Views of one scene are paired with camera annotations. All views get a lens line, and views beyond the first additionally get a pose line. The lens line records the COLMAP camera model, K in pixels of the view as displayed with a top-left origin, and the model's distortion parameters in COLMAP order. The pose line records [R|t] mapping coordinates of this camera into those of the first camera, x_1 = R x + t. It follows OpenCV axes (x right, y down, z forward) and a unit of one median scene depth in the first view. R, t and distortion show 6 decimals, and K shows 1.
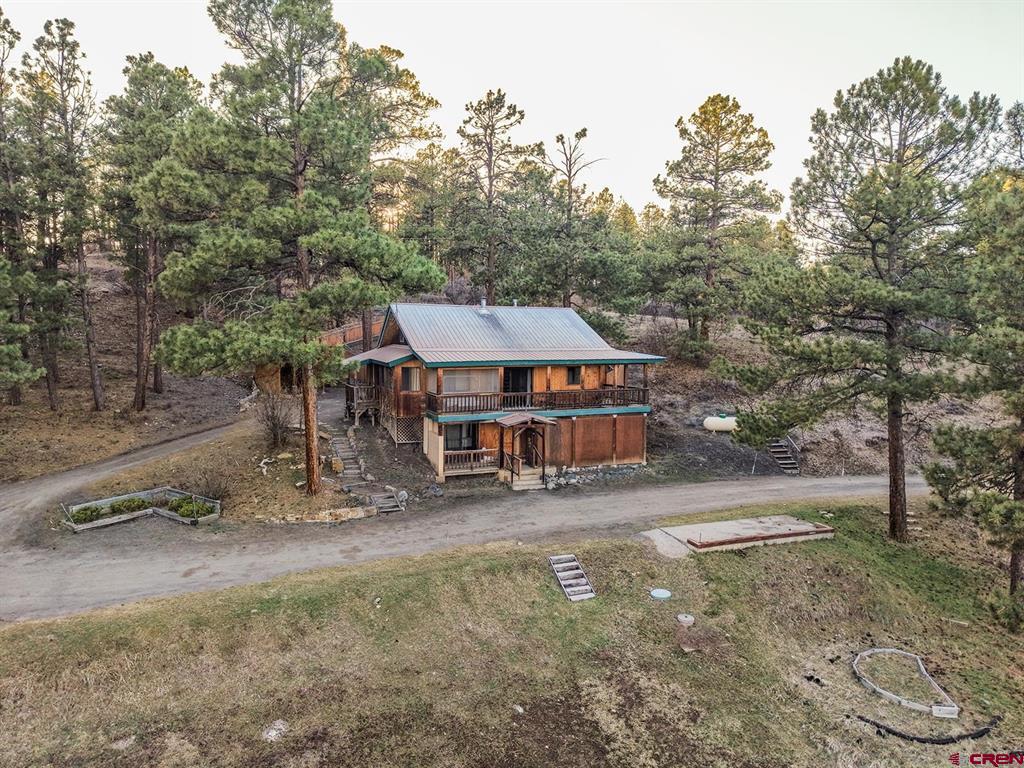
lens RADIAL K [[682.5, 0, 512.0], [0, 682.5, 384.0], [0, 0, 1]] dist [0.029481, -0.026018]
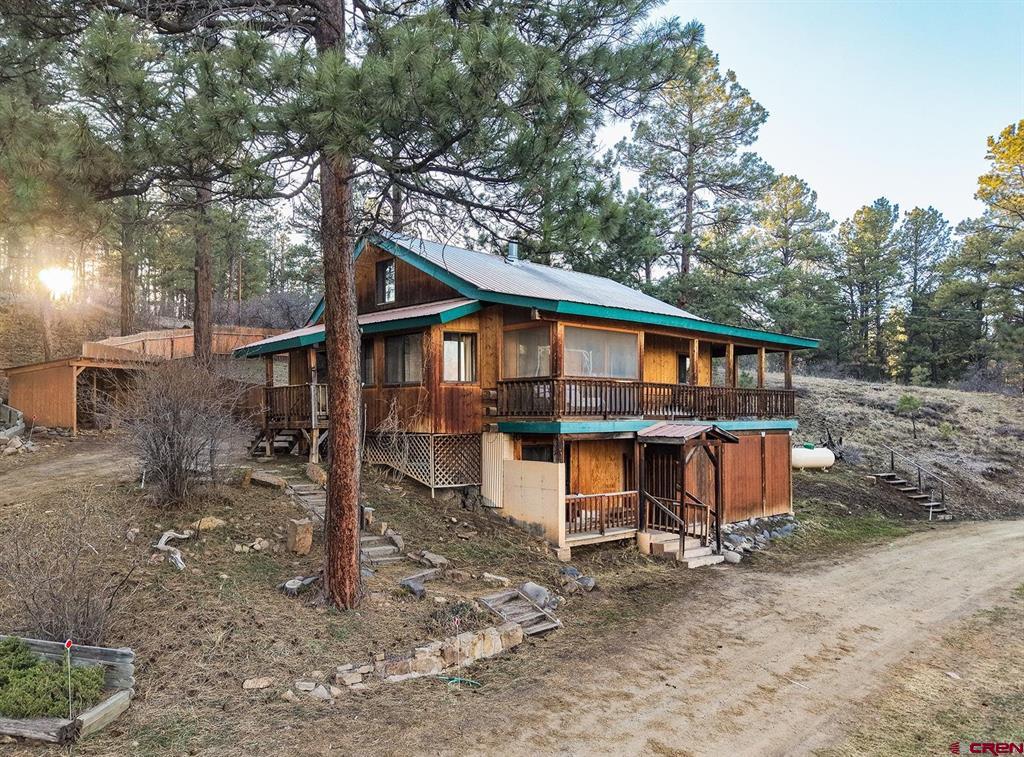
lens RADIAL K [[780.7, 0, 512.0], [0, 780.7, 378.5], [0, 0, 1]] dist [0.009197, 0.002828]
pose [[0.941162, 0.008930, 0.337837, -0.354038], [0.030544, 0.993312, -0.111345, 0.084548], [-0.336572, 0.115113, 0.934595, 0.538588]]
